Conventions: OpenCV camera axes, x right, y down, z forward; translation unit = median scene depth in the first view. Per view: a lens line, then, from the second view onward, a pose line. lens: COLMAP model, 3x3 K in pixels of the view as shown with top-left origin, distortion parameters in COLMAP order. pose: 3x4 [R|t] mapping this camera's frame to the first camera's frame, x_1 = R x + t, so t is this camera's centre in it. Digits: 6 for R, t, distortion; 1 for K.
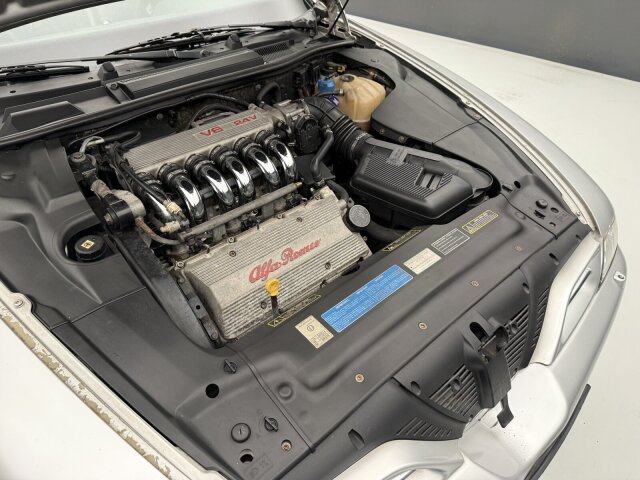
lens RADIAL K [[459.9, 0, 321.9], [0, 459.9, 238.6], [0, 0, 1]] dist [0.099682, -0.179341]
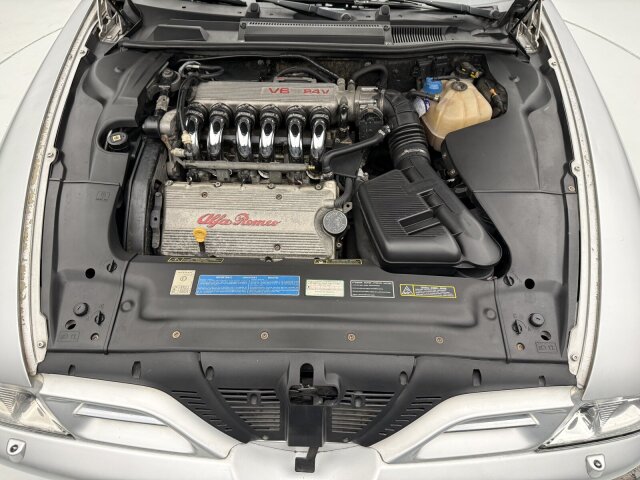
lens RADIAL K [[459.9, 0, 321.9], [0, 459.9, 238.6], [0, 0, 1]] dist [0.099682, -0.179341]
pose [[0.732272, 0.494859, -0.467860, 0.543542], [-0.435289, 0.868459, 0.237281, -0.240675], [0.523738, 0.029900, 0.851355, 0.135137]]
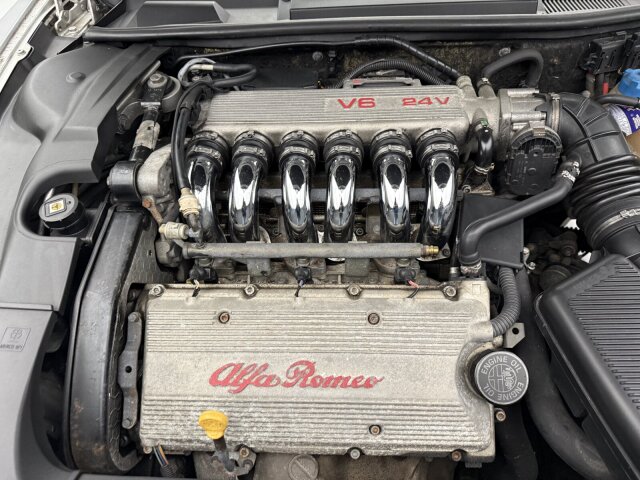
lens RADIAL K [[459.9, 0, 321.9], [0, 459.9, 238.6], [0, 0, 1]] dist [0.099682, -0.179341]
pose [[0.715956, 0.470411, -0.515869, 0.128085], [-0.402278, 0.881885, 0.245868, -0.213803], [0.570596, 0.031492, 0.820627, 0.506448]]
